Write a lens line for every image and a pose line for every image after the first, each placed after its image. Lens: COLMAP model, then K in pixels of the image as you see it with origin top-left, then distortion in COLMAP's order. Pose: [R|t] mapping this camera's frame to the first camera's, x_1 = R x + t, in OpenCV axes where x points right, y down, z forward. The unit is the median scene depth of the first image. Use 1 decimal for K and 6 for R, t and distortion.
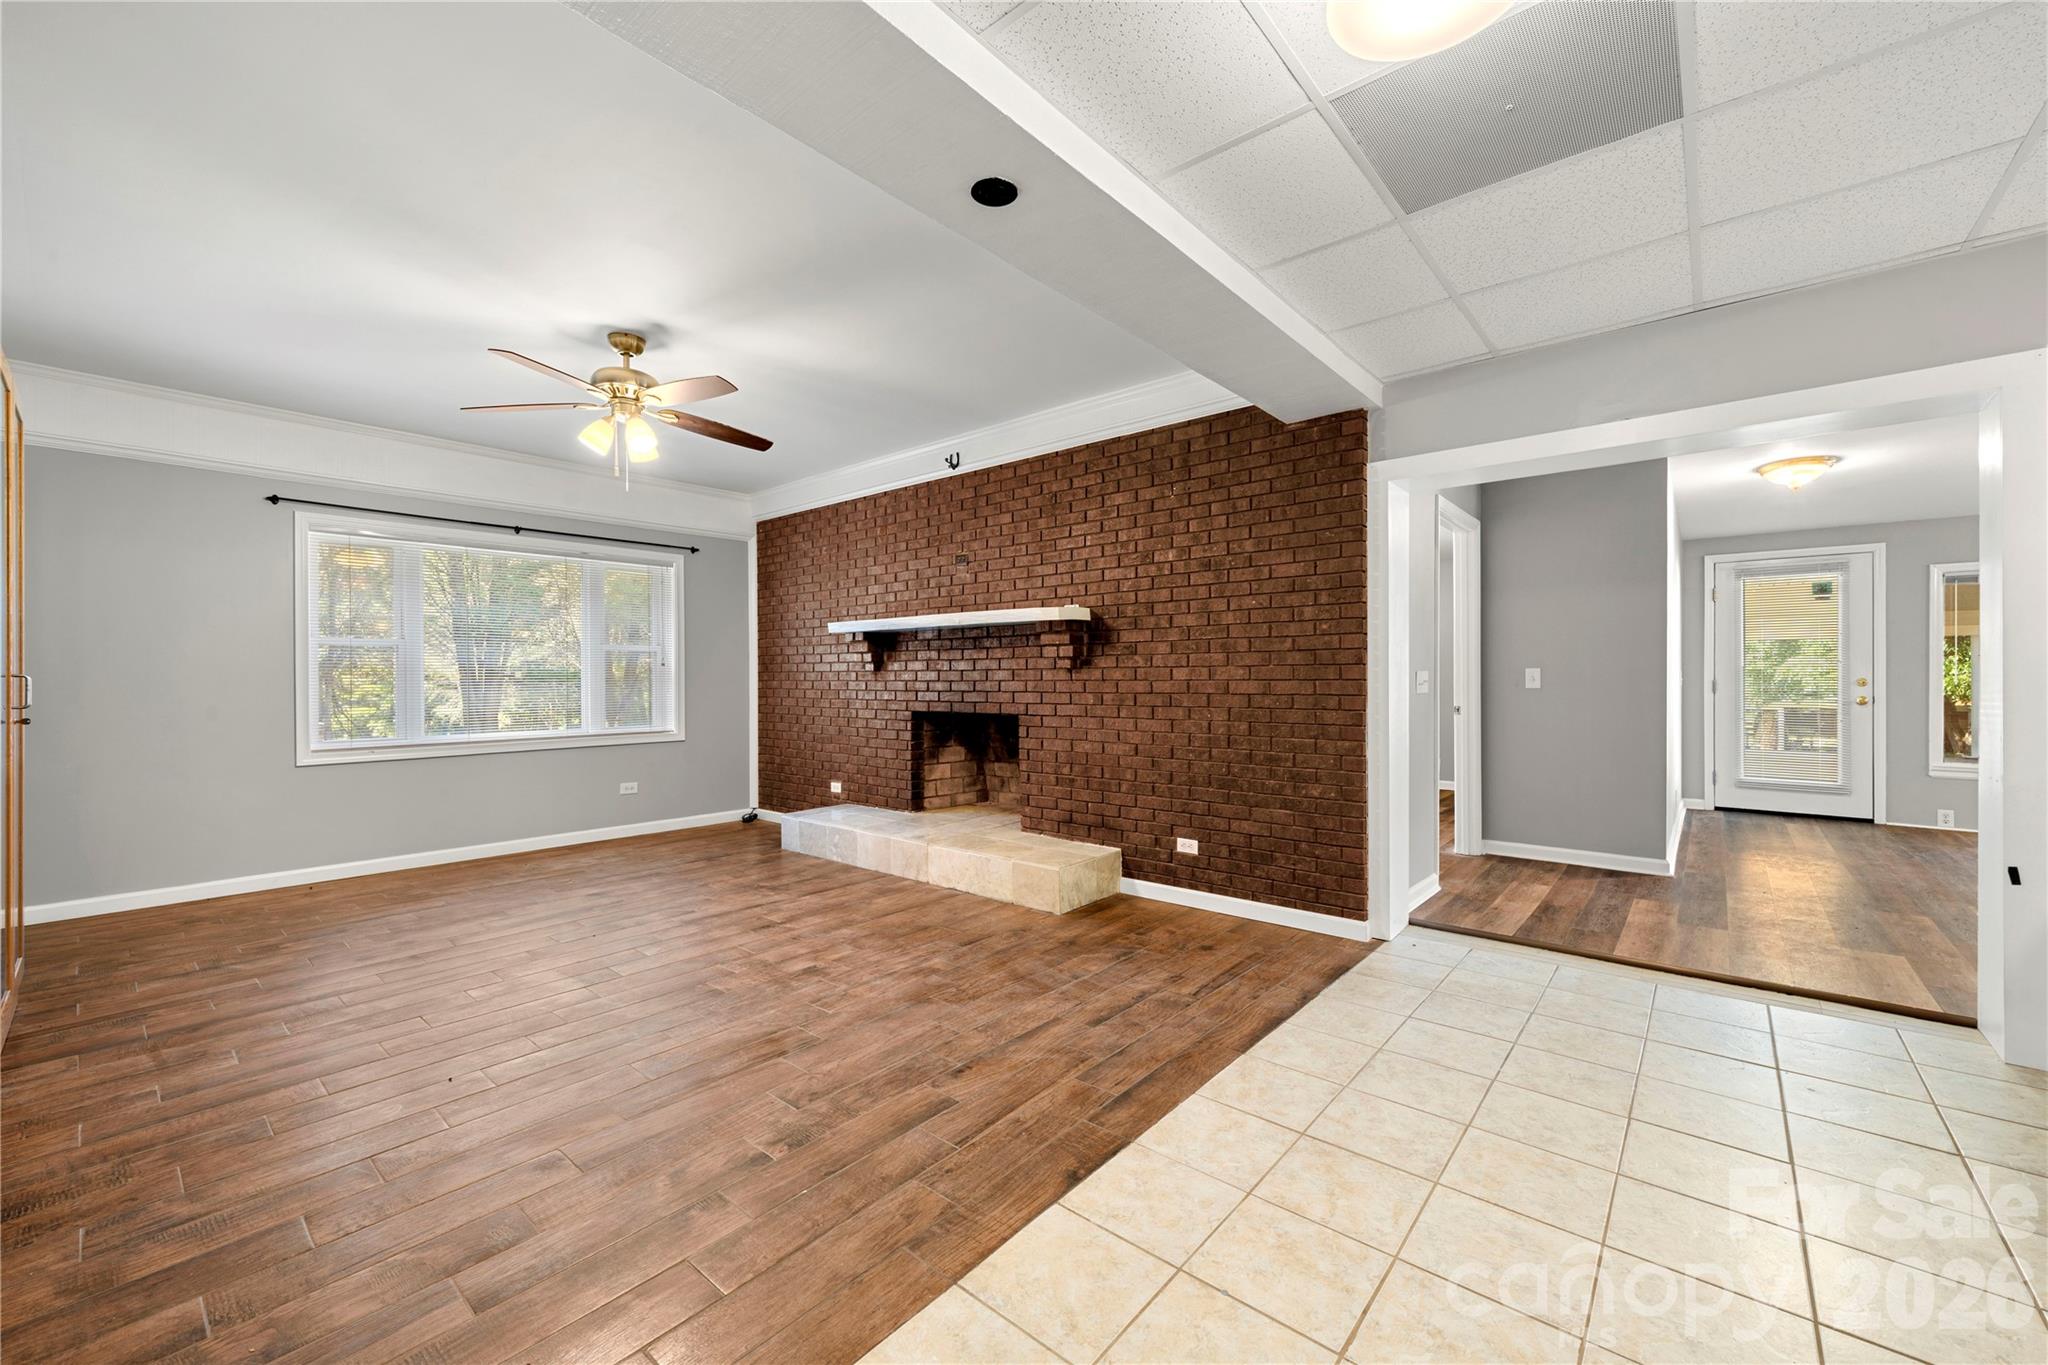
lens RADIAL K [[803.7, 0, 1016.7], [0, 803.7, 679.1], [0, 0, 1]] dist [0.000811, -0.000227]
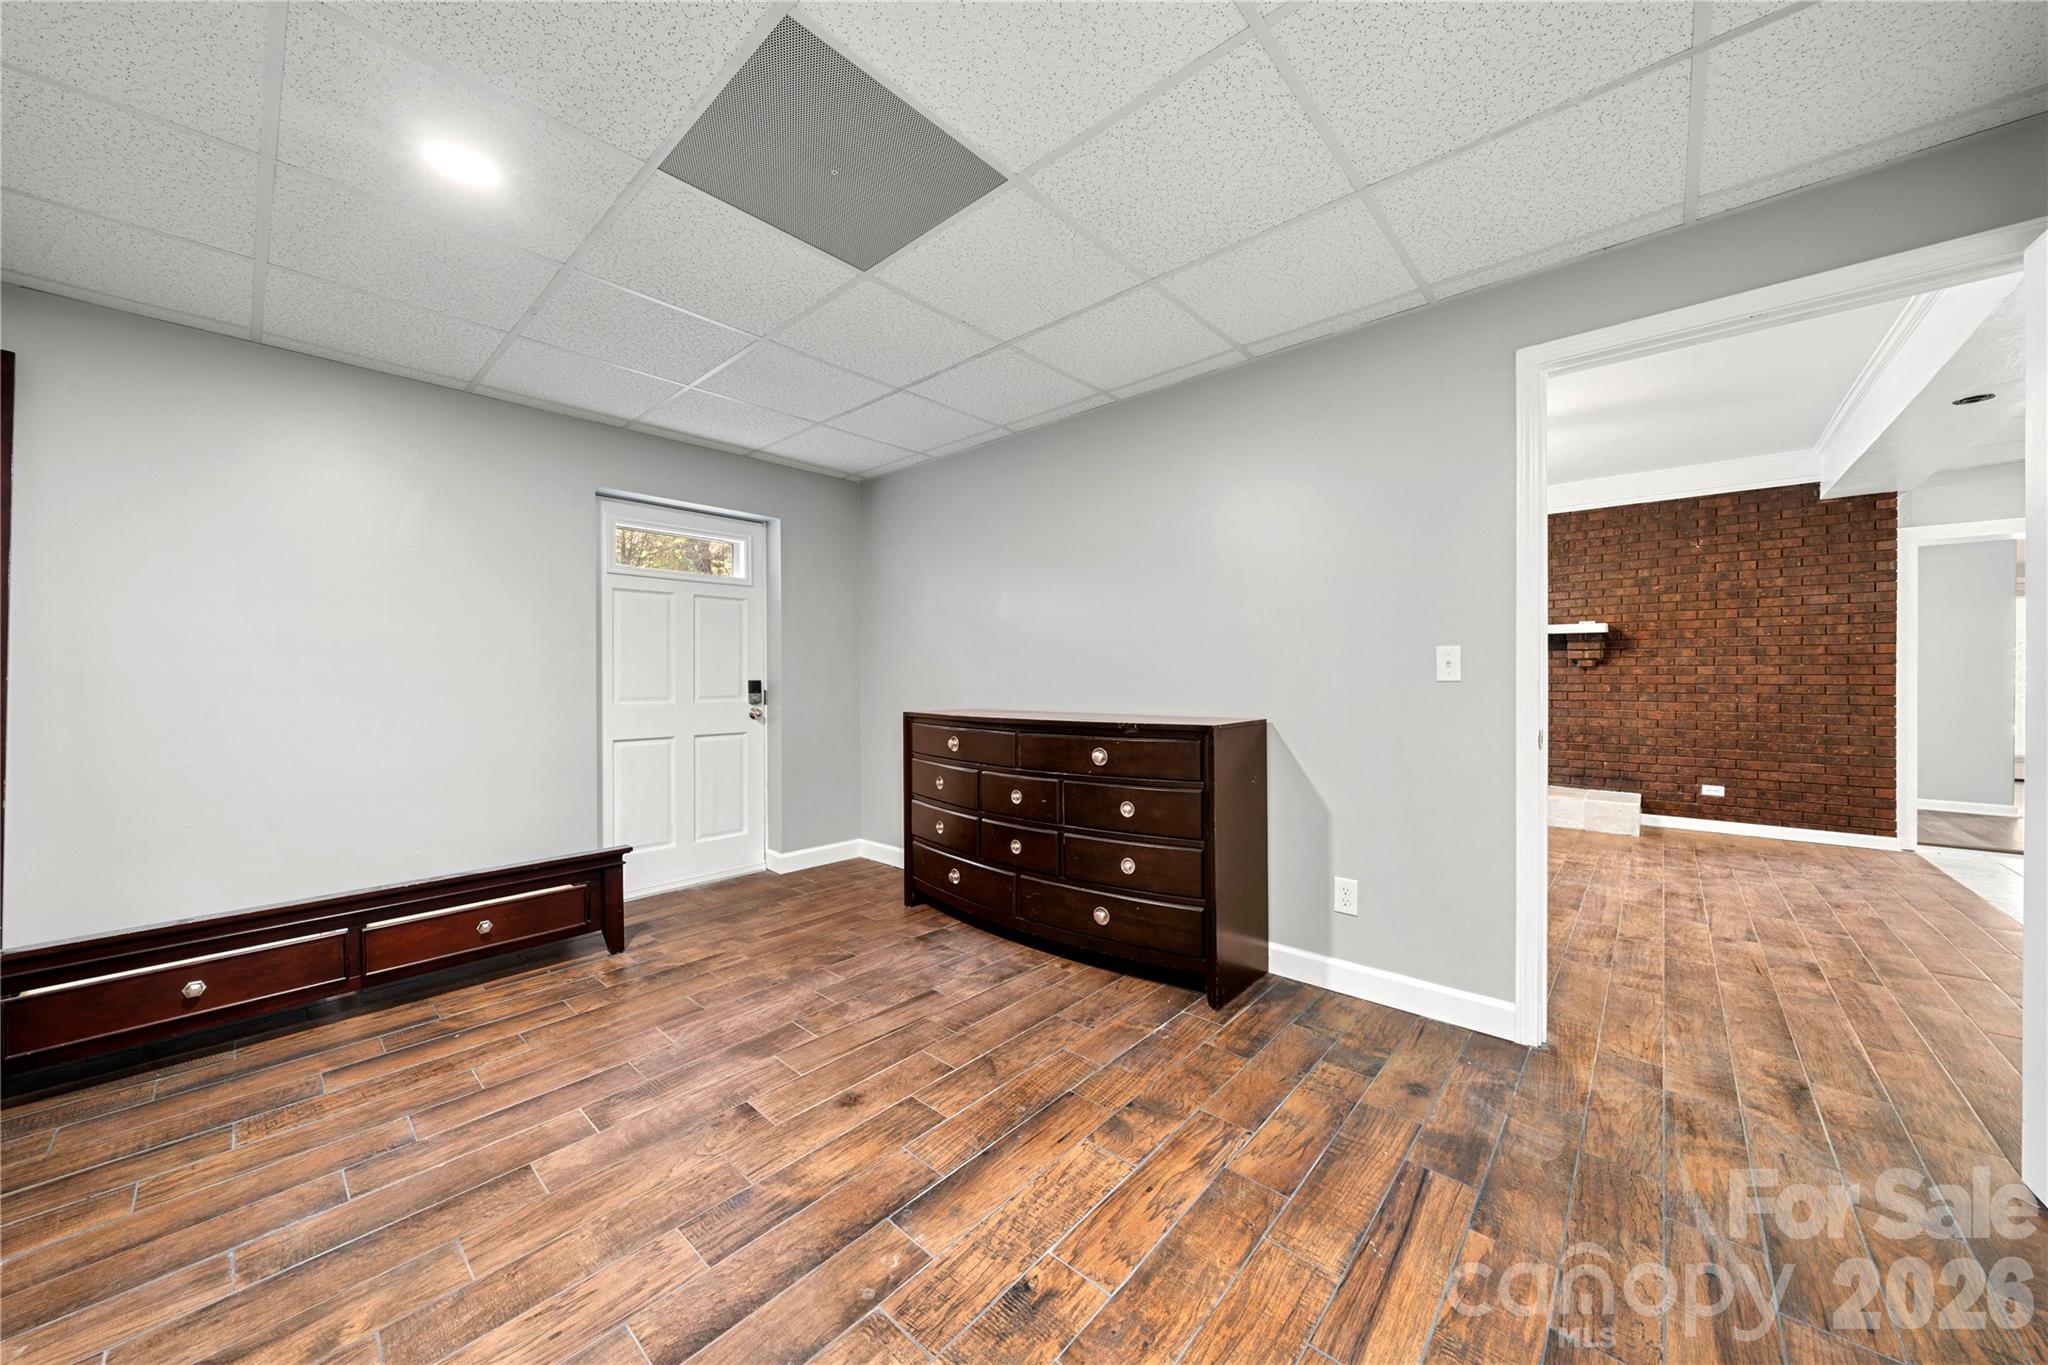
lens RADIAL K [[711.8, 0, 1024.3], [0, 711.8, 675.2], [0, 0, 1]] dist [-0.001346, -0.000248]
pose [[0.999896, 0.005493, -0.013318, -0.986673], [-0.005537, 0.999979, -0.003264, 0.012845], [0.013300, 0.003337, 0.999906, -0.280209]]
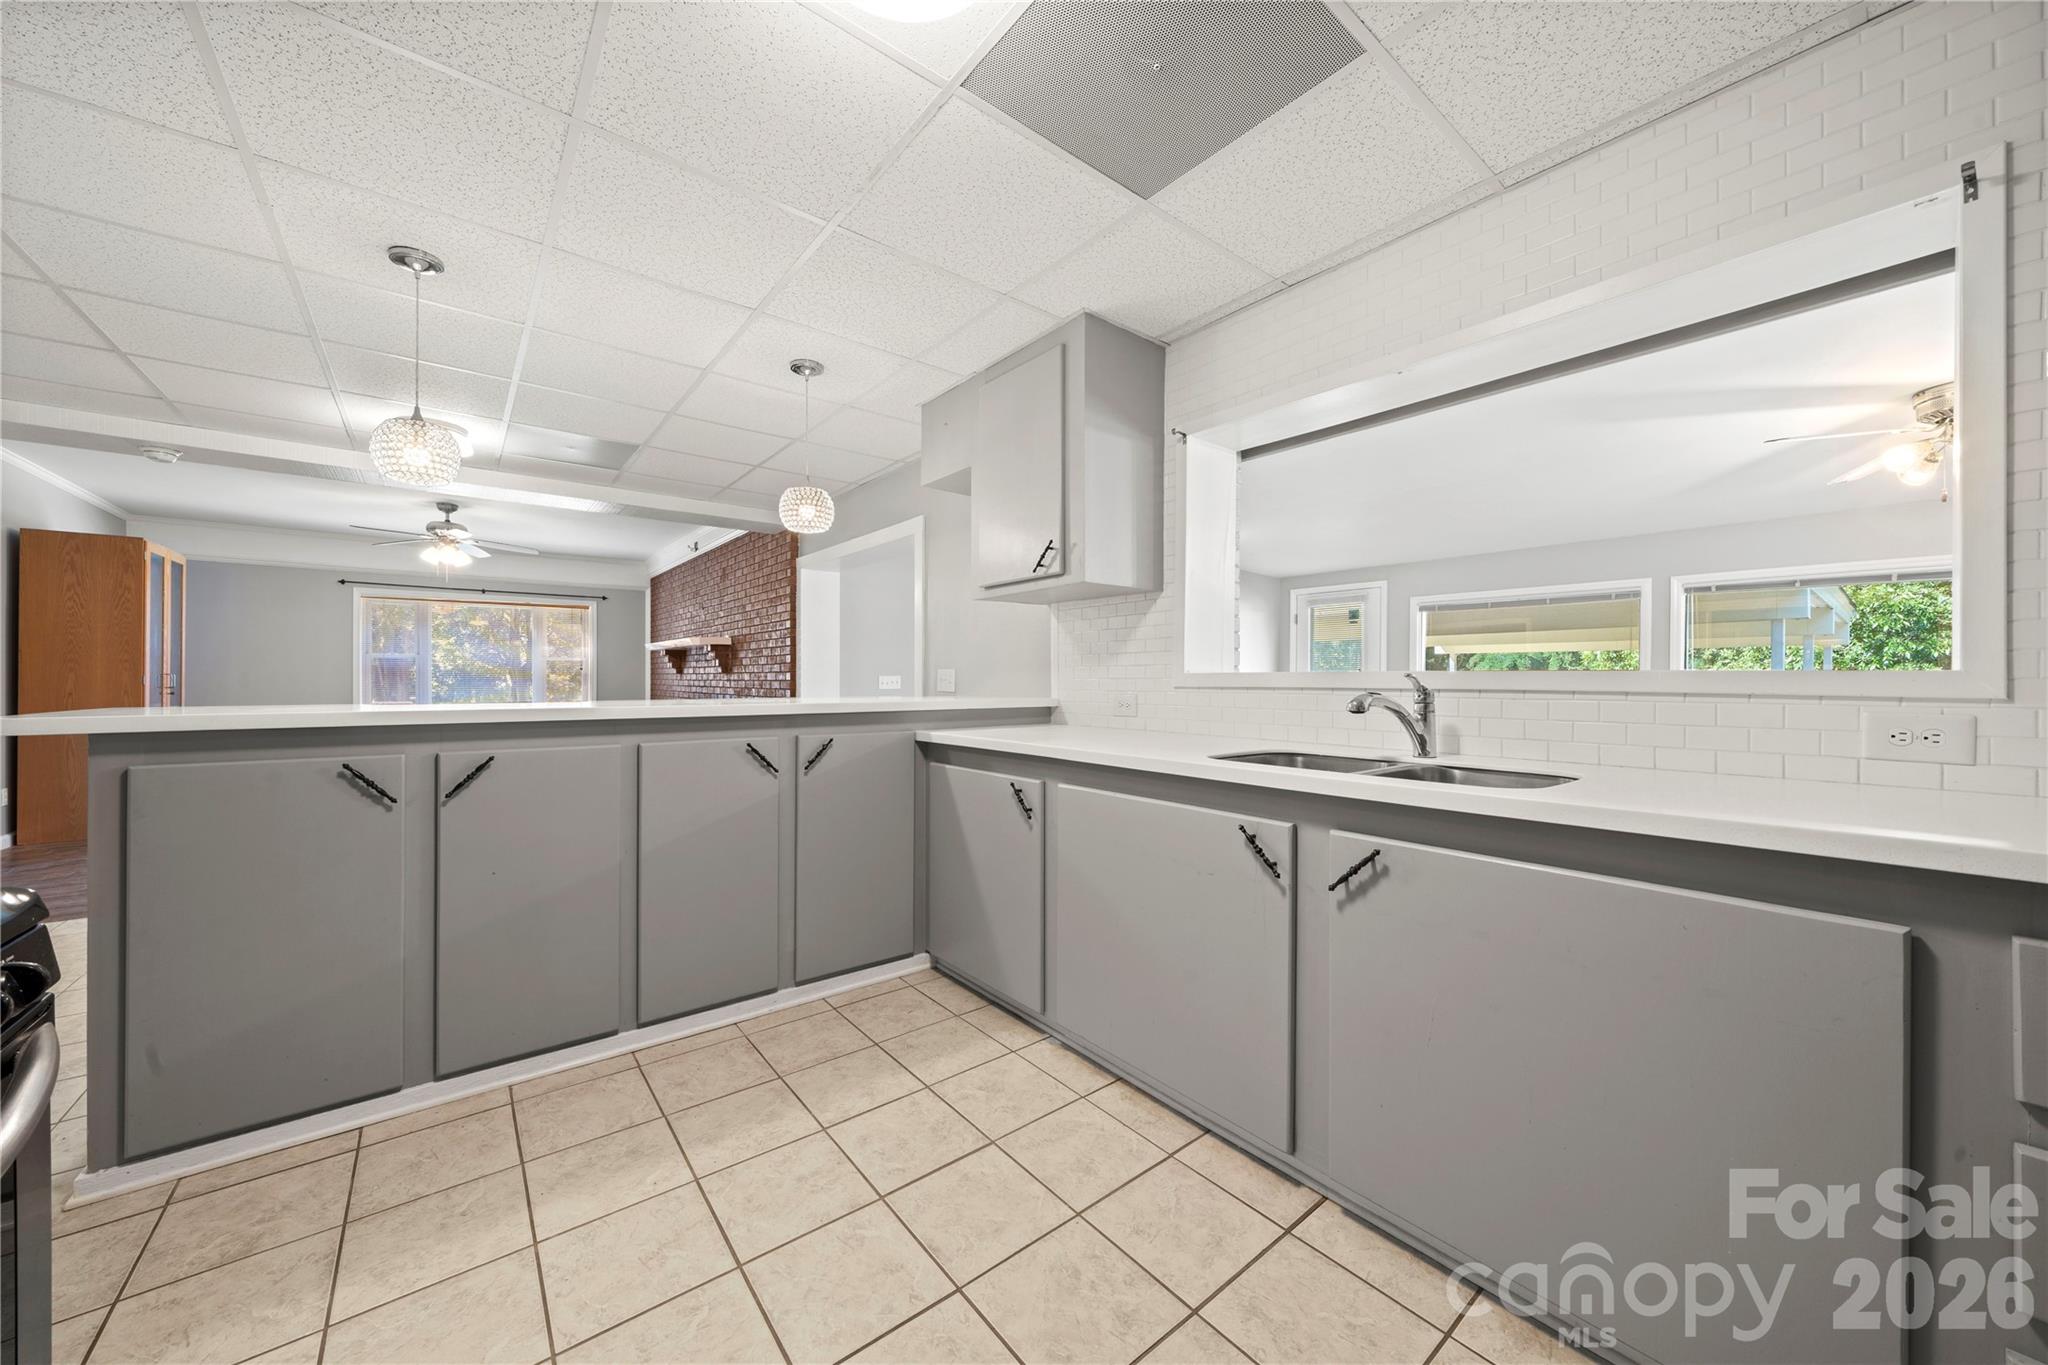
lens RADIAL K [[724.6, 0, 1024.0], [0, 724.6, 682.5], [0, 0, 1]] dist [-0.001178, -0.000312]
pose [[0.983026, 0.006852, -0.183336, 1.074076], [-0.006081, 0.999970, 0.004768, -0.004260], [0.183363, -0.003572, 0.983039, -0.425351]]
